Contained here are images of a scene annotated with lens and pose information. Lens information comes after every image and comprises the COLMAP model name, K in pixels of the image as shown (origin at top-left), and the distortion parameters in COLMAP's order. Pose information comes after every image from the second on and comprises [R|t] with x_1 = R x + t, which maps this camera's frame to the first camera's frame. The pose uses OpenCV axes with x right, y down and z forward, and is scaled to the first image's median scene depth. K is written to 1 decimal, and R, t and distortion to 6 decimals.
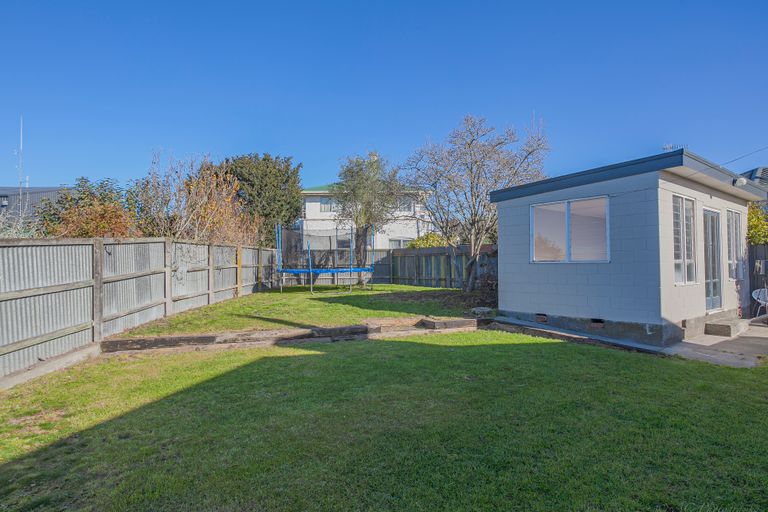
lens RADIAL K [[420.1, 0, 384.0], [0, 420.1, 256.0], [0, 0, 1]] dist [0.001091, 0.000260]
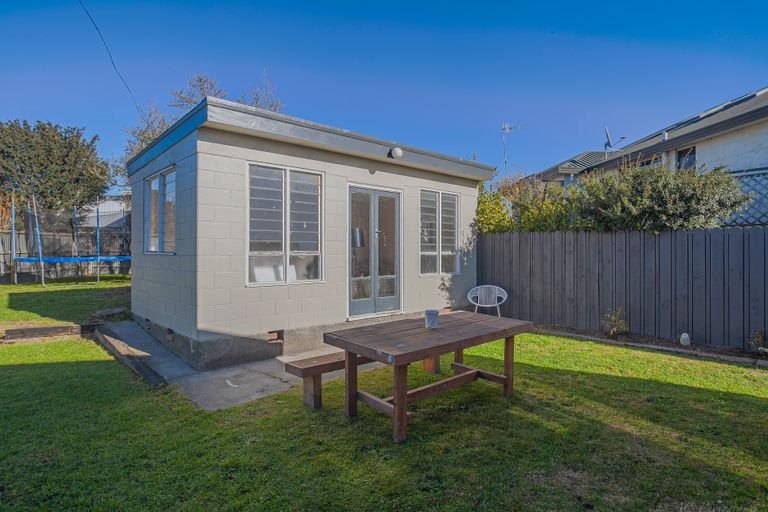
lens RADIAL K [[420.1, 0, 384.0], [0, 420.1, 256.0], [0, 0, 1]] dist [0.001091, 0.000260]
pose [[0.998201, 0.010364, 0.059059, 0.760800], [-0.012079, 0.999513, 0.028761, -0.005992], [-0.058732, -0.029422, 0.997840, 0.207614]]
